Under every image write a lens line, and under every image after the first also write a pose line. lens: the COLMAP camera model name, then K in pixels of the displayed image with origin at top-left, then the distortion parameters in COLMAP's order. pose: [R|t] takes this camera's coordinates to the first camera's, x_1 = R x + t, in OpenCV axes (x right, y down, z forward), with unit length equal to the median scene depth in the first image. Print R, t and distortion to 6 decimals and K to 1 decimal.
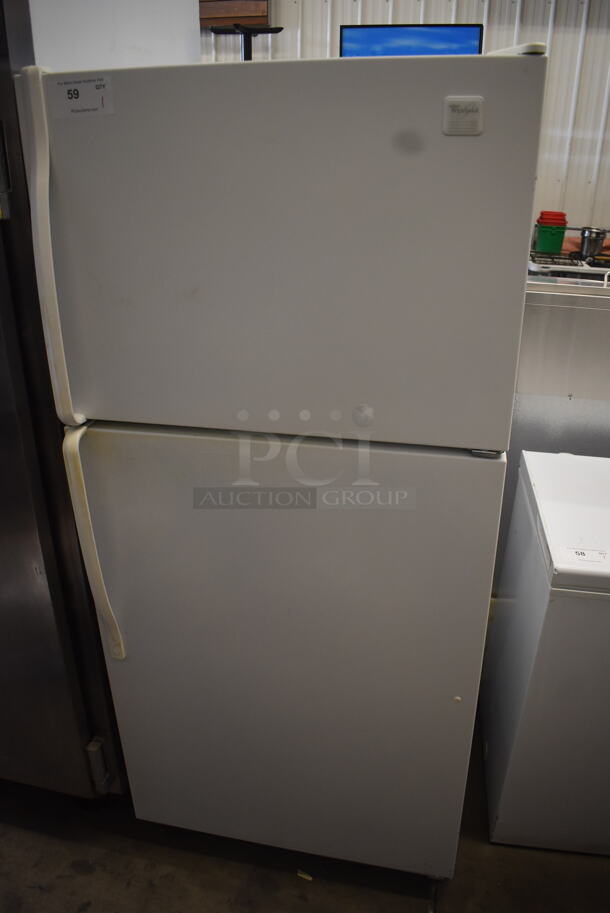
lens RADIAL K [[702.9, 0, 302.4], [0, 702.9, 458.6], [0, 0, 1]] dist [-0.094350, 0.009689]
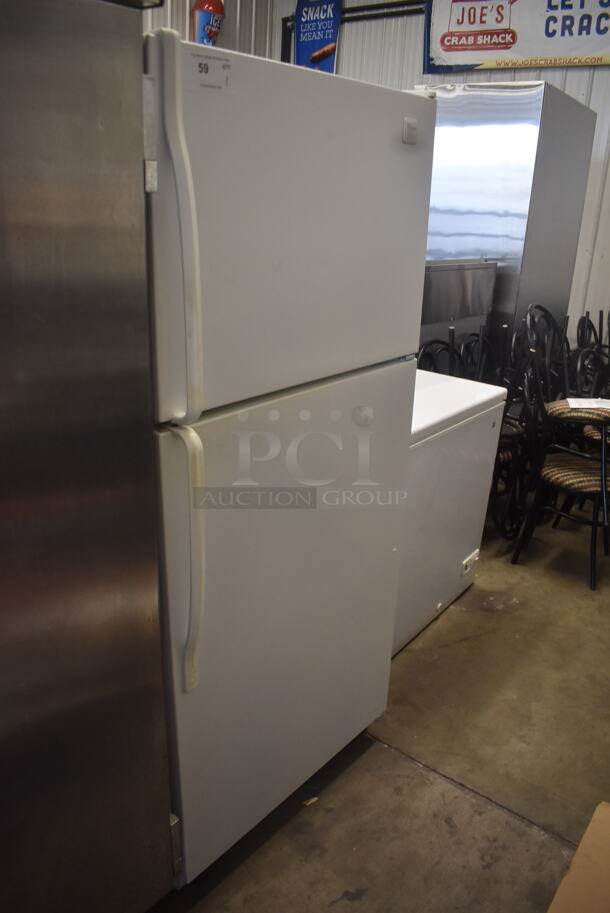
lens RADIAL K [[702.9, 0, 309.9], [0, 702.9, 463.9], [0, 0, 1]] dist [-0.094350, 0.009689]
pose [[0.455584, -0.302432, 0.837244, -1.268177], [0.347032, 0.926448, 0.145818, -0.094213], [-0.819764, 0.224118, 0.527028, 0.478363]]
